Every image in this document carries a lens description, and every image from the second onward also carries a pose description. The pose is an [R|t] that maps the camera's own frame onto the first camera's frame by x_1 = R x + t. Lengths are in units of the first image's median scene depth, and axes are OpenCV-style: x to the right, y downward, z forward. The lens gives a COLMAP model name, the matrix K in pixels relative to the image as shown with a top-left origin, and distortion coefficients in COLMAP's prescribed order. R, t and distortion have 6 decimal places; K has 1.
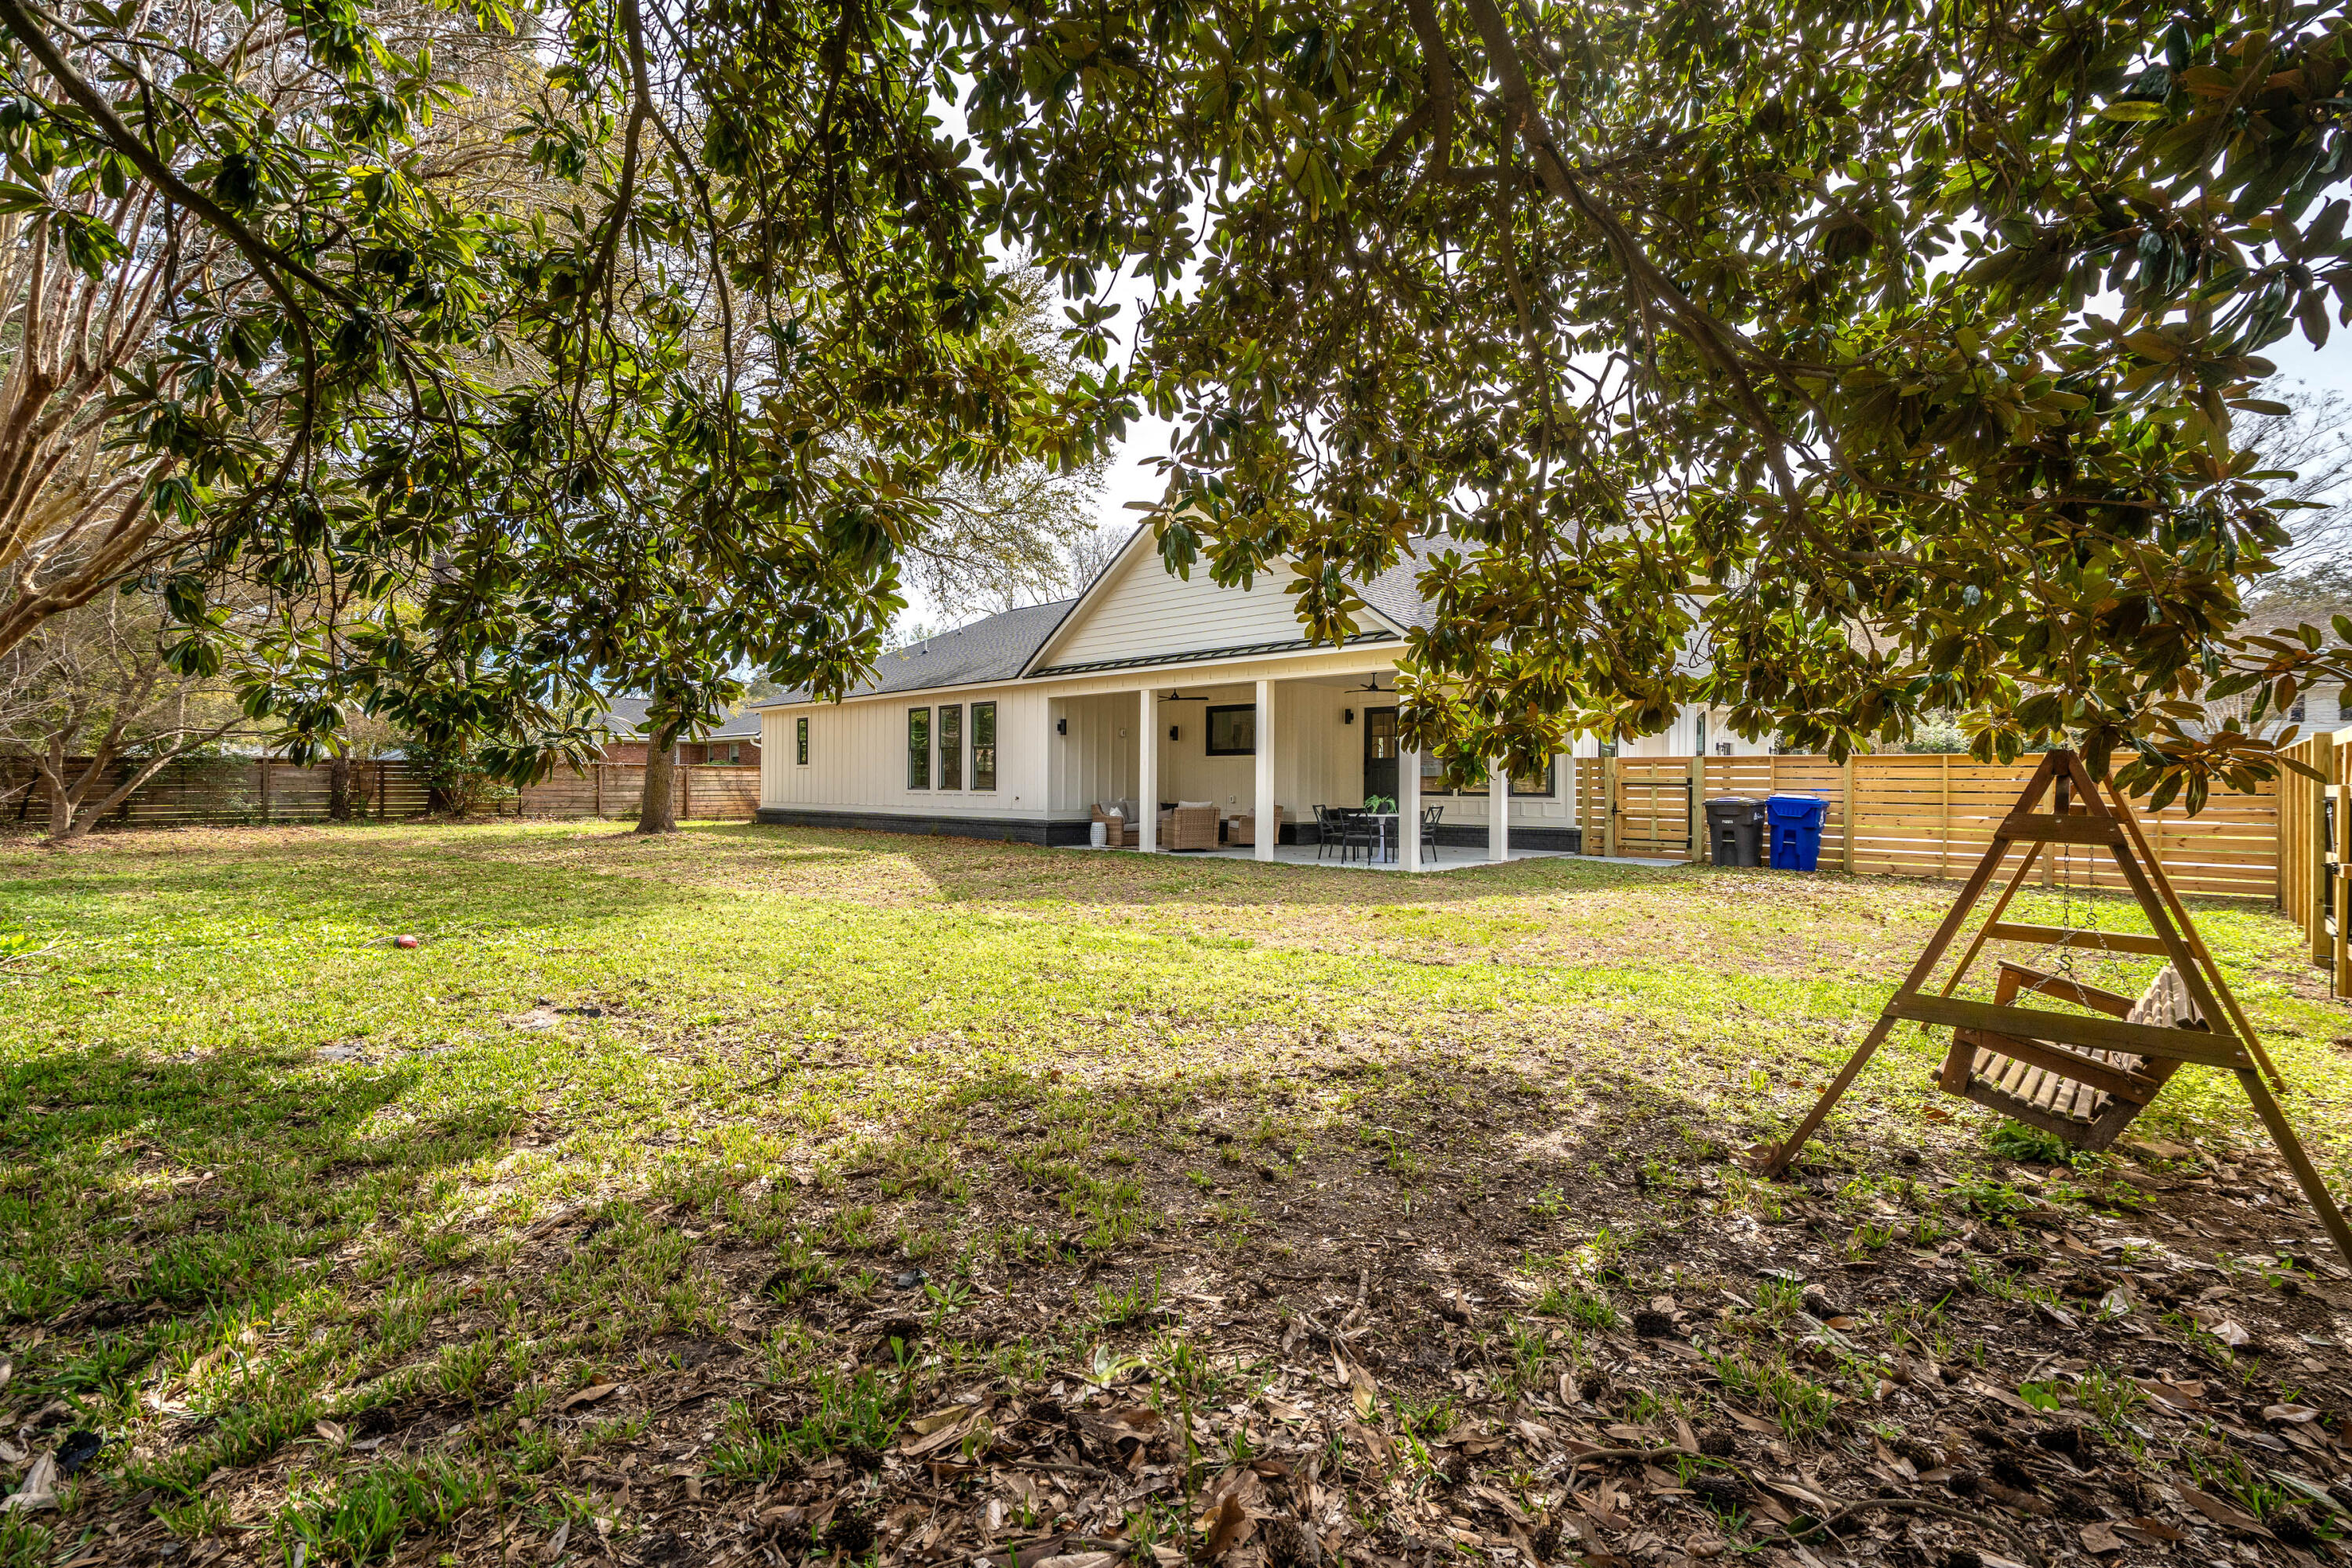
lens RADIAL K [[1083.4, 0, 1176.0], [0, 1083.4, 784.0], [0, 0, 1]] dist [-0.010586, 0.000174]
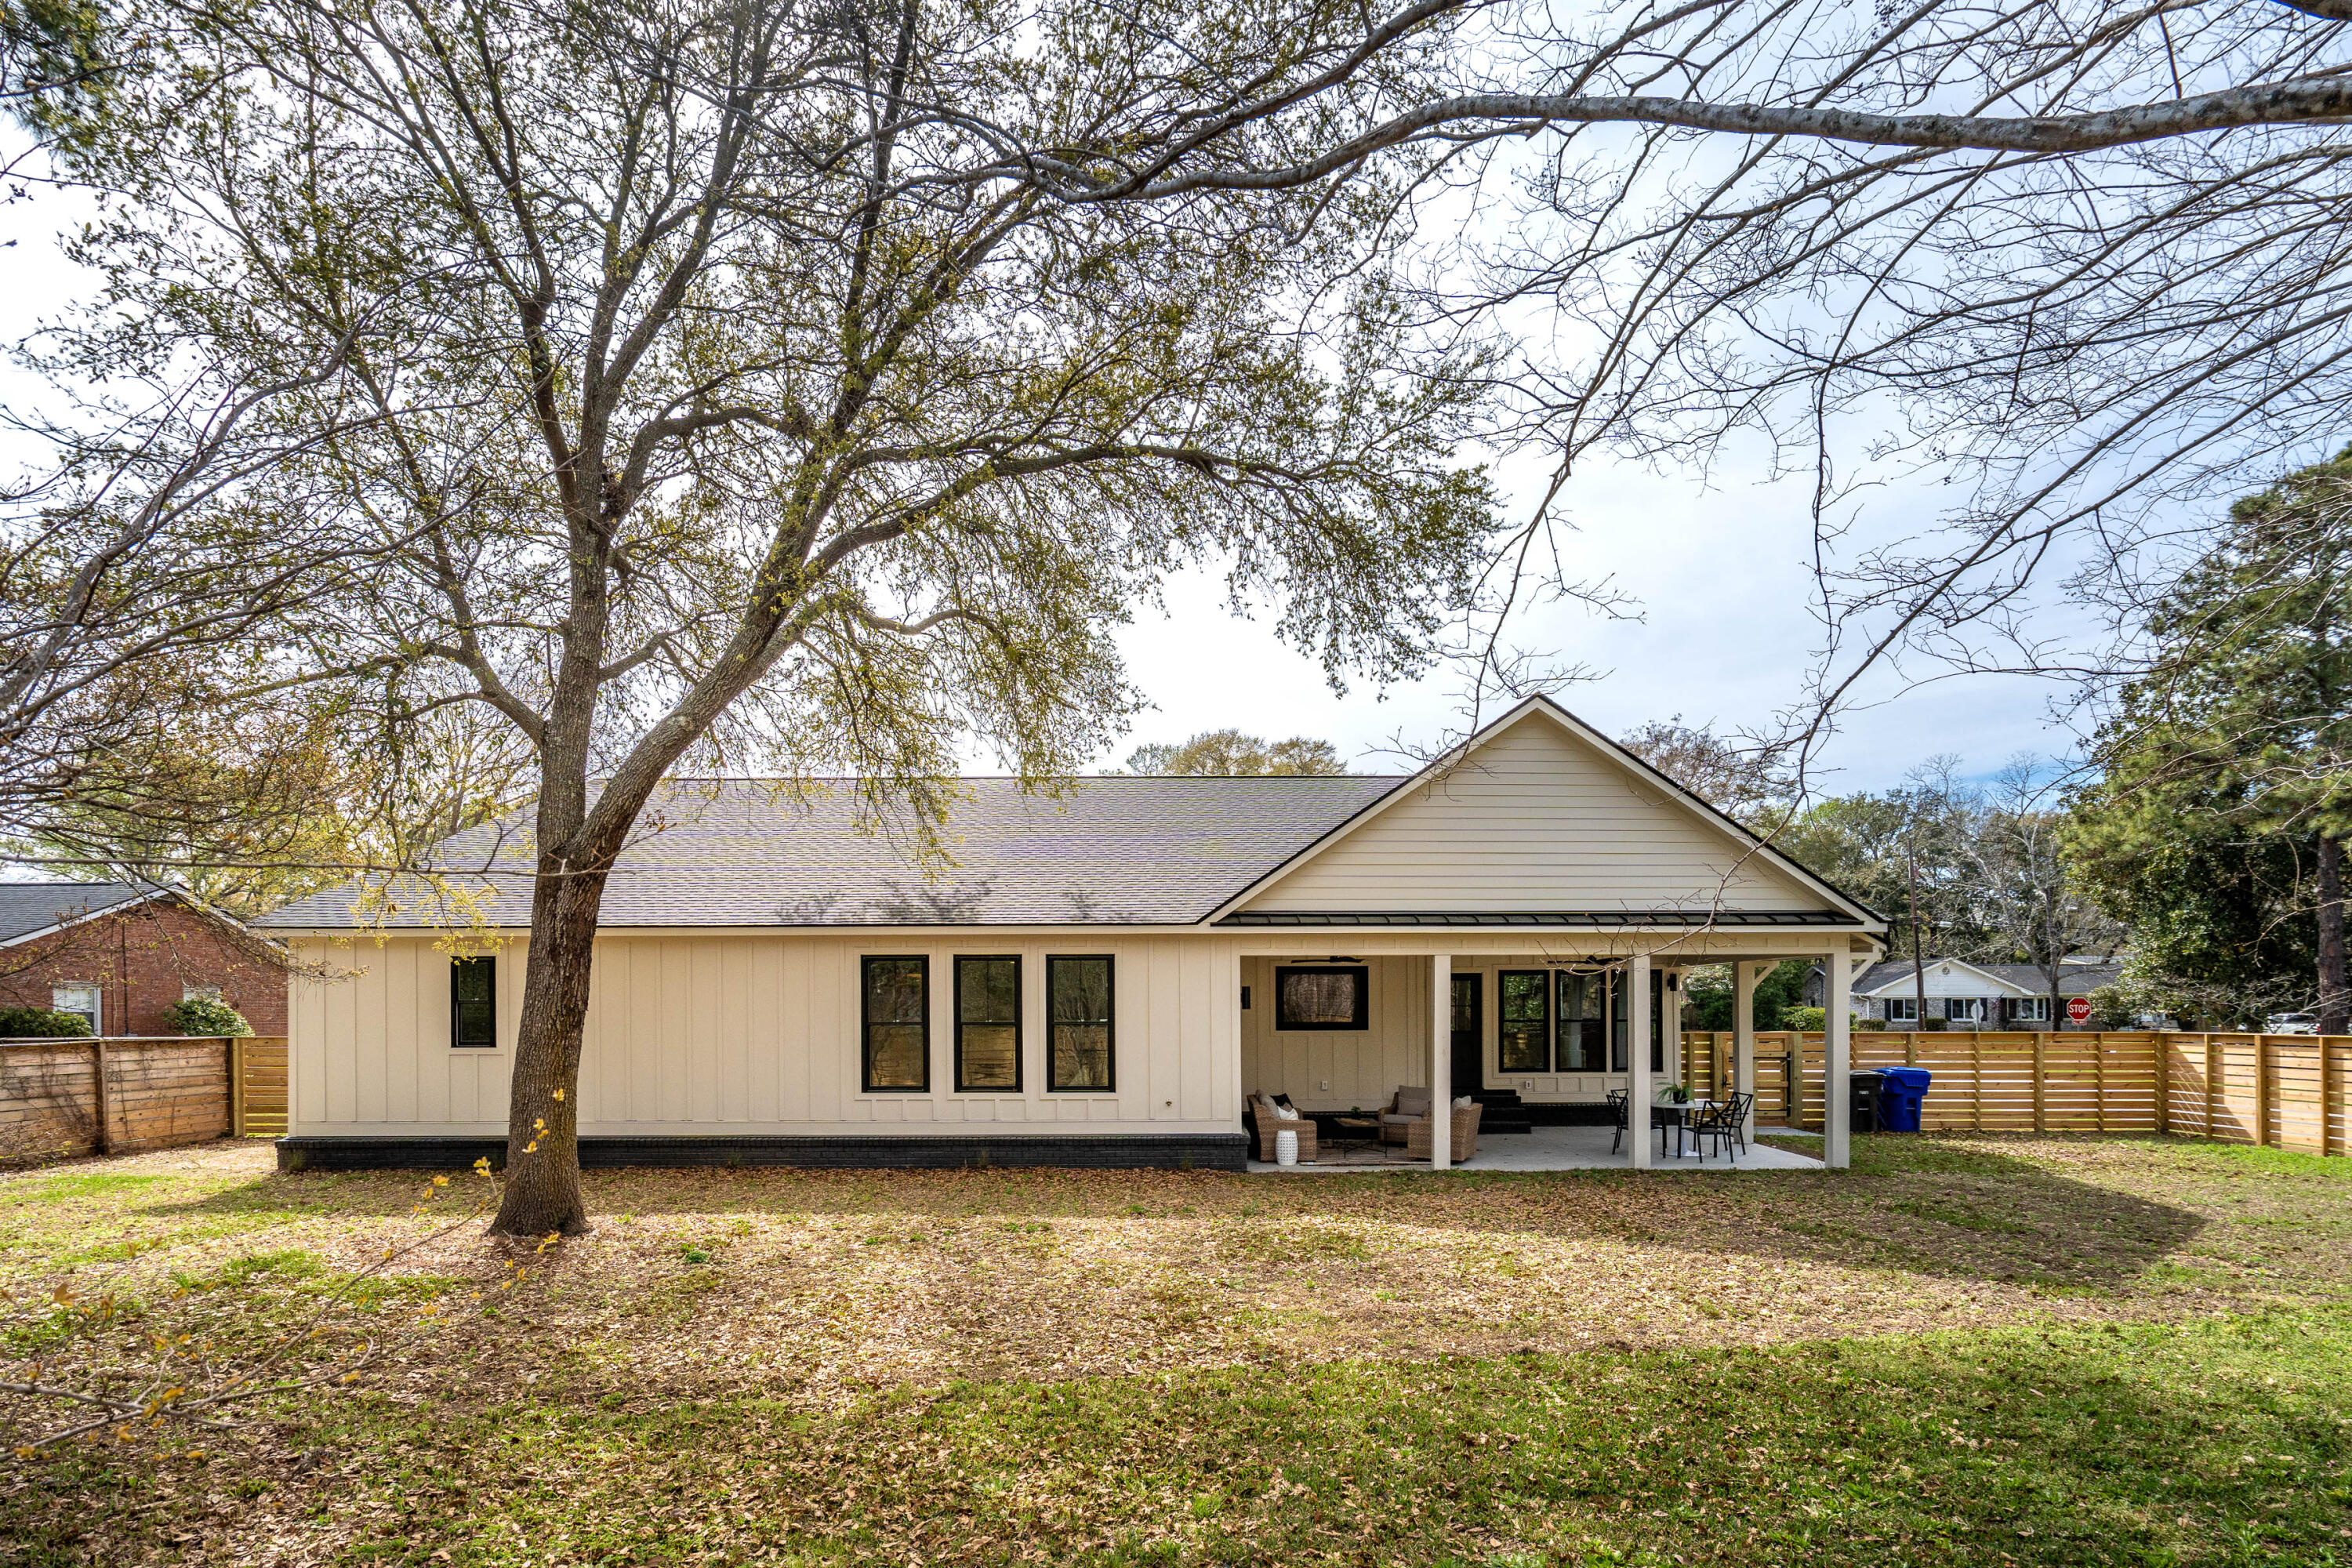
lens RADIAL K [[1083.4, 0, 1176.0], [0, 1083.4, 784.0], [0, 0, 1]] dist [-0.010586, 0.000174]
pose [[0.706835, 0.140813, 0.693221, -0.667326], [0.013173, 0.977196, -0.211929, -0.038755], [-0.707256, 0.158930, 0.688862, 0.508800]]
